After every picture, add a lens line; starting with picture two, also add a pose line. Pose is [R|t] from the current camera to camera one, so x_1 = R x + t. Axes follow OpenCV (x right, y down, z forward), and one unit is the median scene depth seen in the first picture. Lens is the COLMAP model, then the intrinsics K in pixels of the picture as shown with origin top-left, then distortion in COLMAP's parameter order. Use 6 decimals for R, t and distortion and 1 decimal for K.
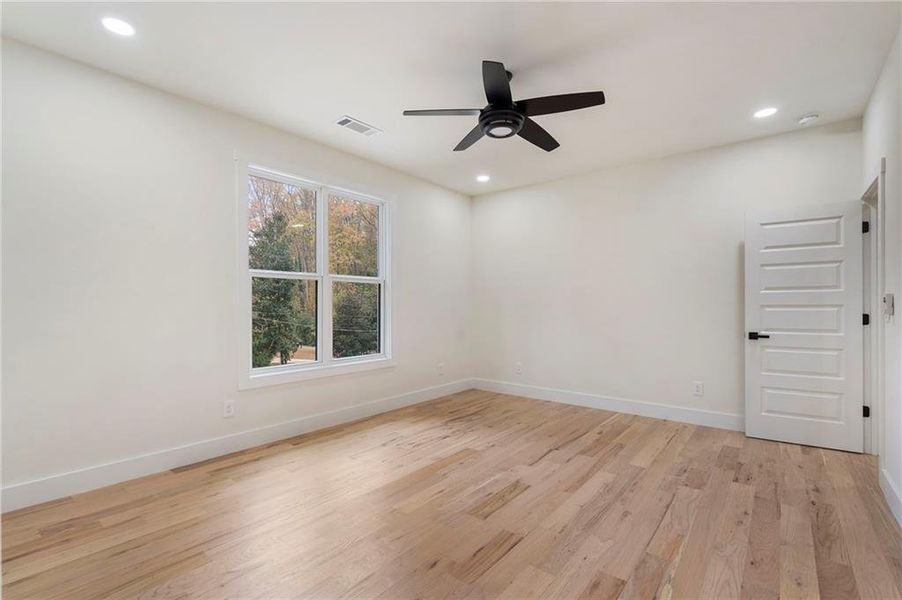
lens RADIAL K [[412.4, 0, 449.1], [0, 412.4, 299.6], [0, 0, 1]] dist [-0.002424, 0.000560]
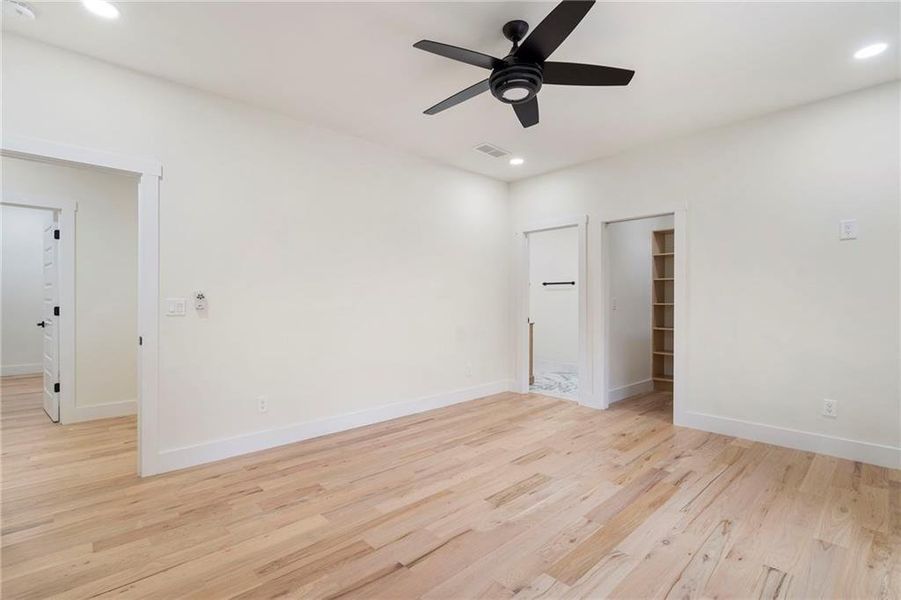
lens RADIAL K [[411.9, 0, 448.6], [0, 411.9, 299.6], [0, 0, 1]] dist [-0.002424, 0.000560]
pose [[-0.990617, 0.002550, 0.136641, 0.152517], [0.000069, 0.999835, -0.018159, 0.029247], [-0.136665, -0.017979, -0.990454, 1.916363]]
